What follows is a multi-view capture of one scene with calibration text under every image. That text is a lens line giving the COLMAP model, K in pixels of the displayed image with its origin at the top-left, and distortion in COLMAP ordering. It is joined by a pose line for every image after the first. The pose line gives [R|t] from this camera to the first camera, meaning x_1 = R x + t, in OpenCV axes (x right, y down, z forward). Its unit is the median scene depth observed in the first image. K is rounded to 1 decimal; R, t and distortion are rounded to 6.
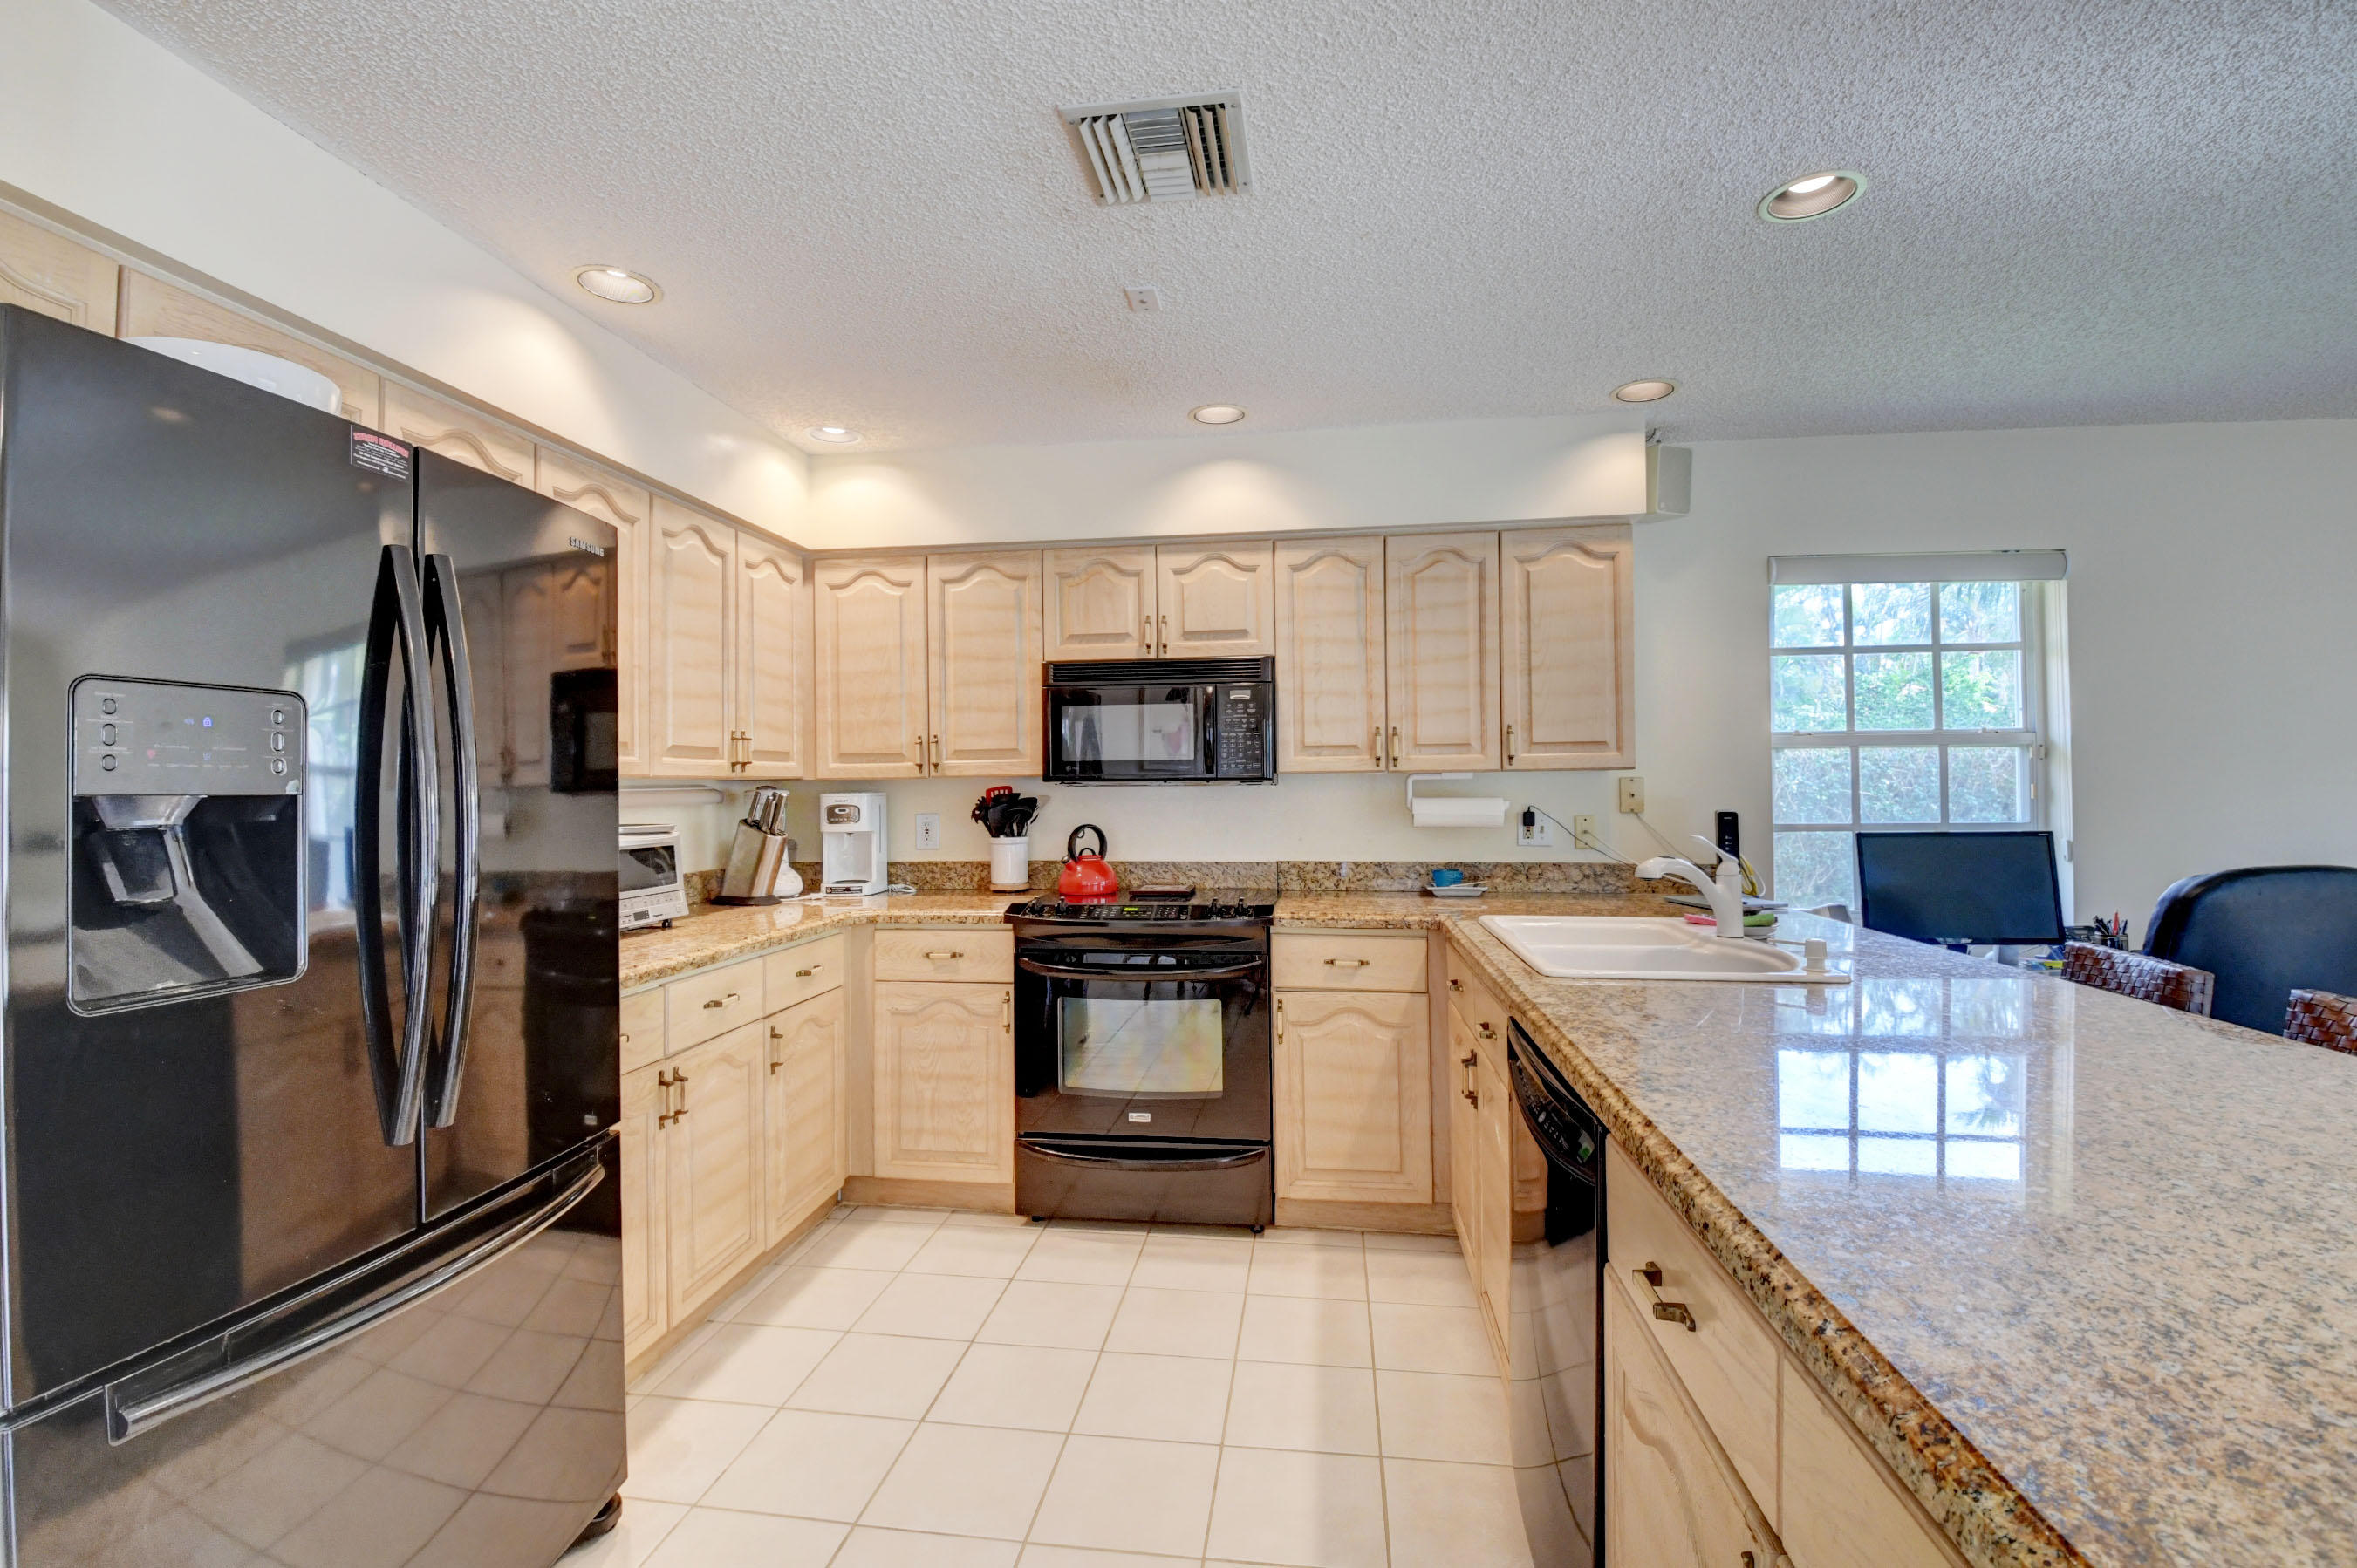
lens RADIAL K [[1036.1, 0, 1185.1], [0, 1036.1, 774.1], [0, 0, 1]] dist [-0.004222, -0.014473]
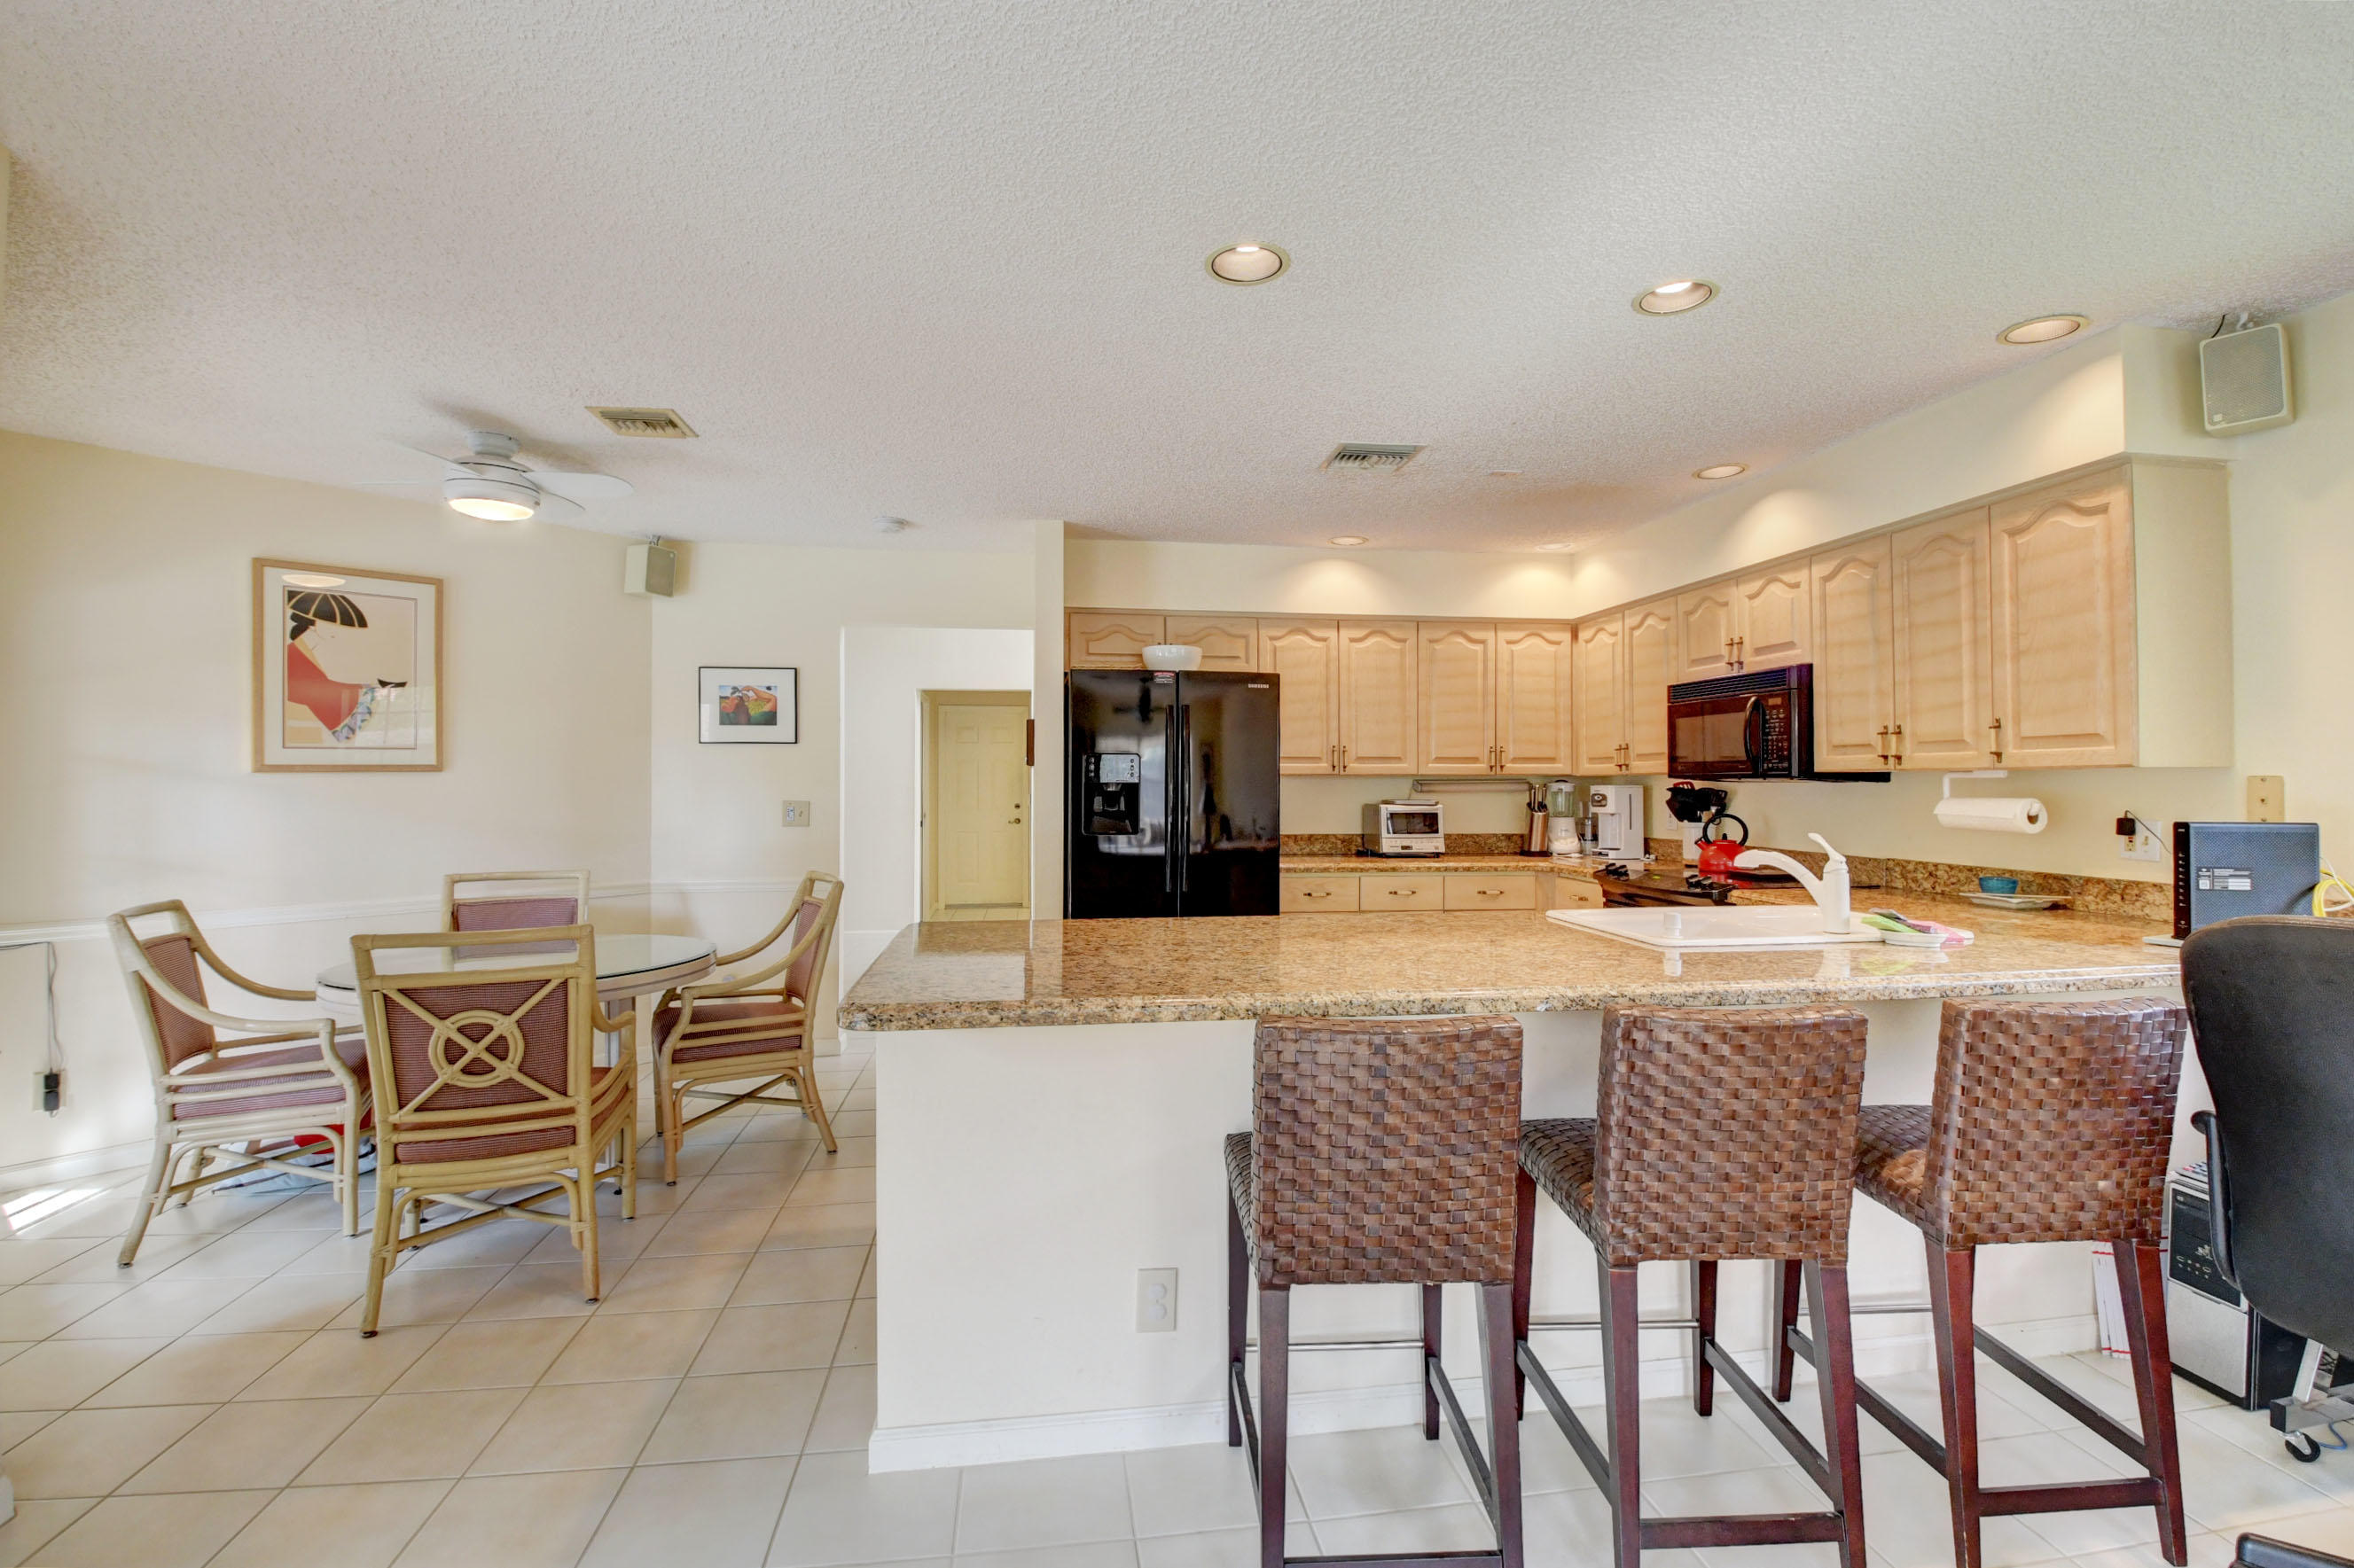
lens RADIAL K [[1034.8, 0, 1175.3], [0, 1034.8, 770.2], [0, 0, 1]] dist [-0.004222, -0.014473]
pose [[0.259074, -0.001411, -0.965856, 0.957205], [0.008731, 0.999961, 0.000881, -0.009034], [0.965818, -0.008661, 0.259076, 0.073813]]
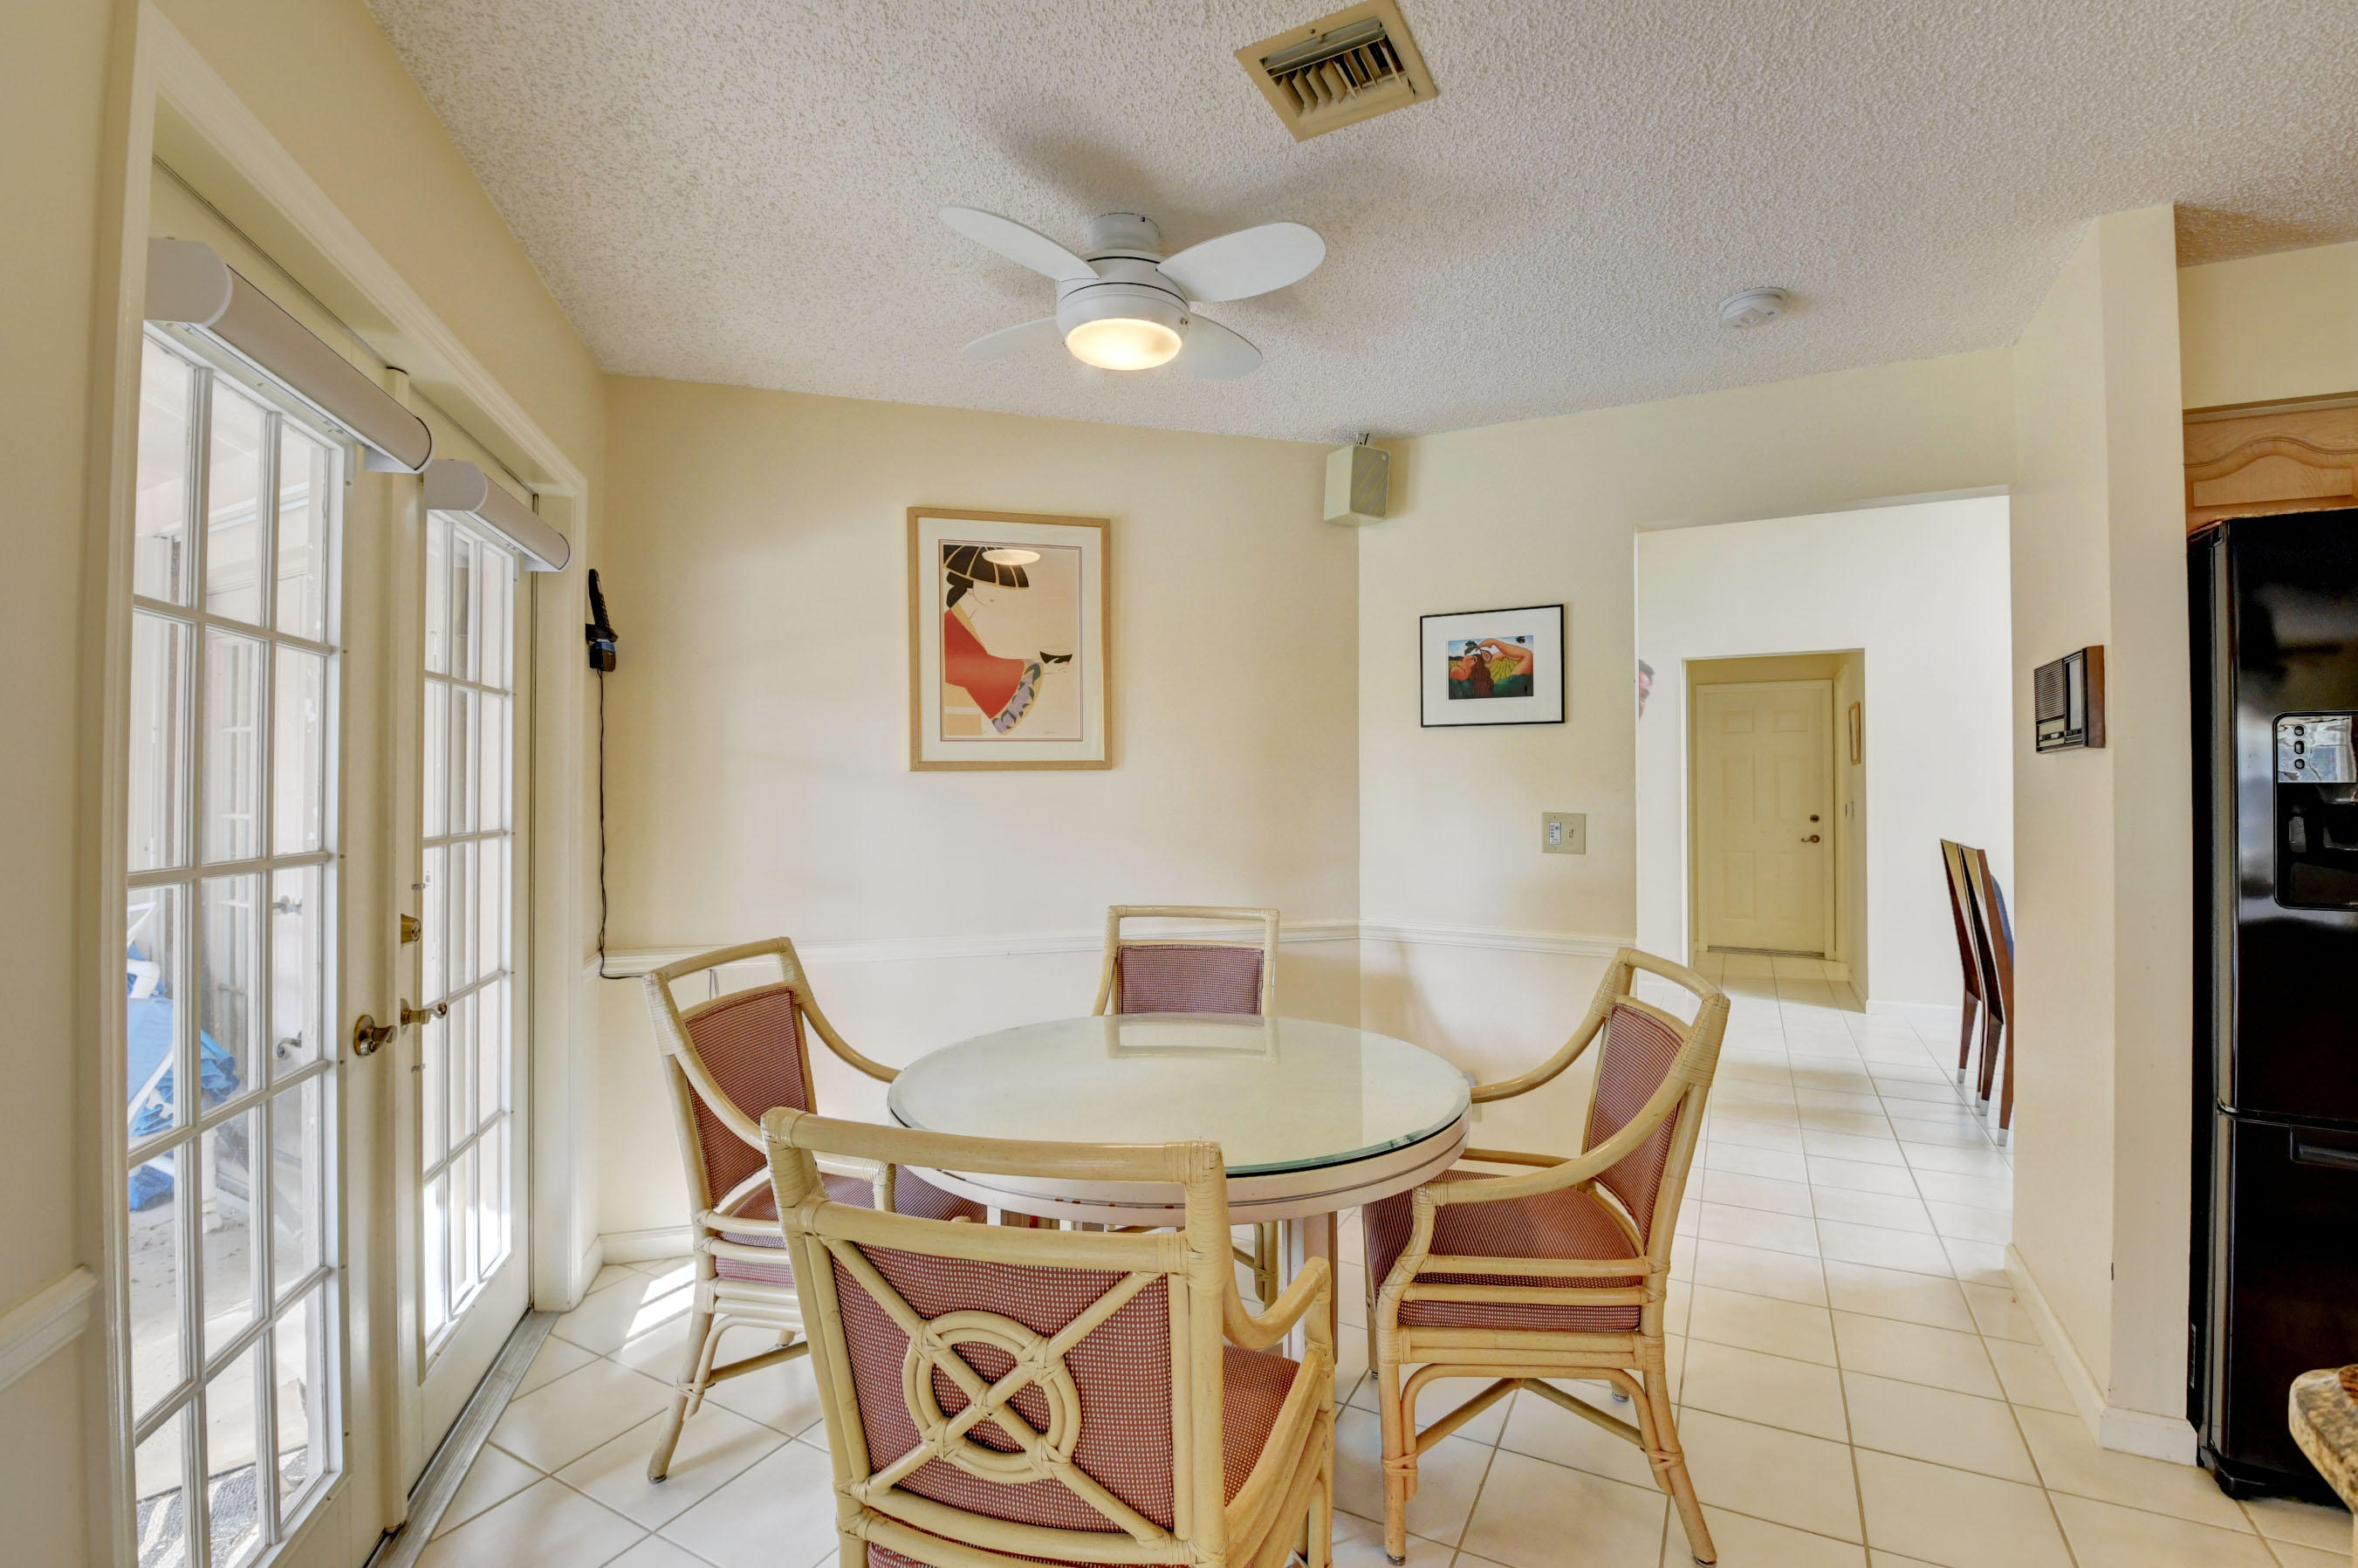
lens RADIAL K [[1036.6, 0, 1199.2], [0, 1036.6, 766.4], [0, 0, 1]] dist [-0.004222, -0.014473]
pose [[-0.354271, -0.007335, -0.935114, 0.375942], [0.014263, 0.999811, -0.013245, -0.002752], [0.935034, -0.018030, -0.354099, -0.046857]]
